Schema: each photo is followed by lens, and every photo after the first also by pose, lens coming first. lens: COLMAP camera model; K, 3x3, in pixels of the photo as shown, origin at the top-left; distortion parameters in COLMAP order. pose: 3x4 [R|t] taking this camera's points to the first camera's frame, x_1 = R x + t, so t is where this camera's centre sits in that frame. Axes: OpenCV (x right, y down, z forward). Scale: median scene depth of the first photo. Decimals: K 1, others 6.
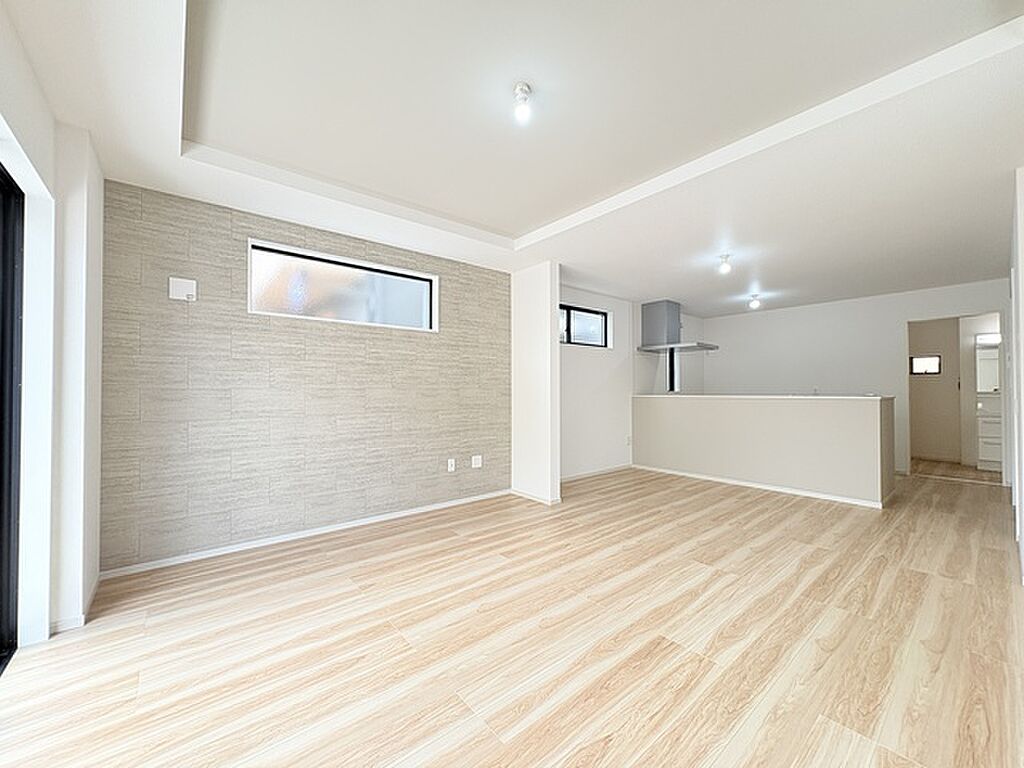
lens RADIAL K [[408.1, 0, 513.3], [0, 408.1, 387.1], [0, 0, 1]] dist [0.001941, -0.000200]
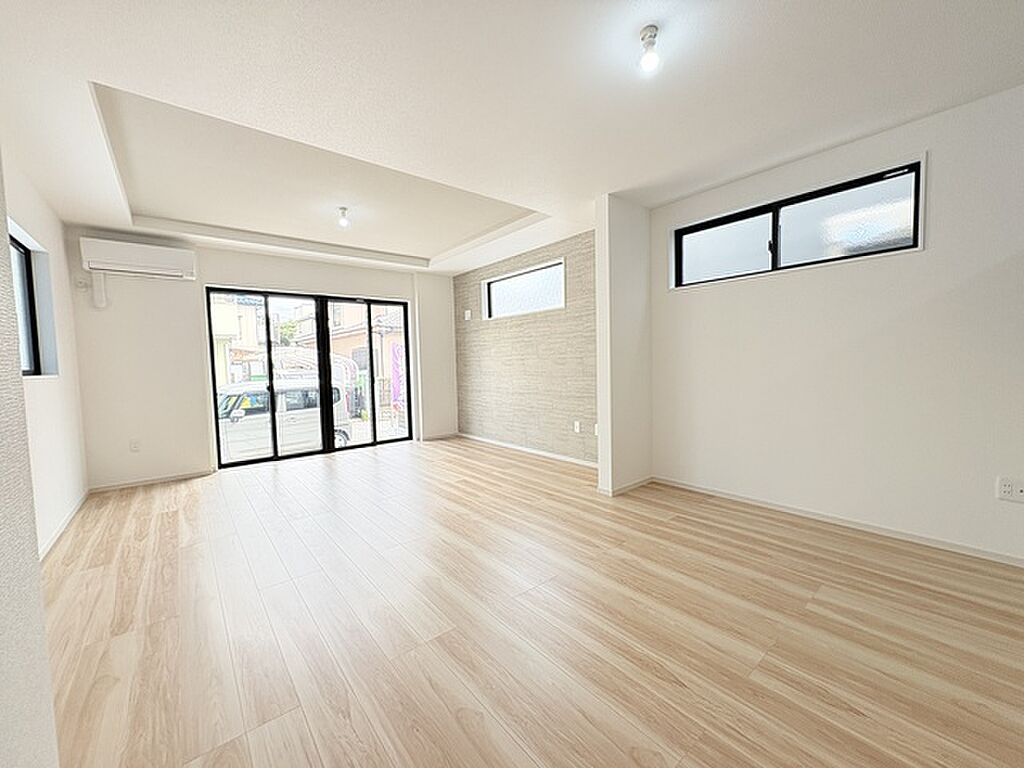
lens RADIAL K [[408.1, 0, 512.3], [0, 408.1, 385.9], [0, 0, 1]] dist [0.001941, -0.000200]
pose [[-0.006646, 0.064053, -0.997924, 1.058651], [0.033042, 0.997416, 0.063800, 0.005755], [0.999432, -0.032549, -0.008746, 0.944338]]
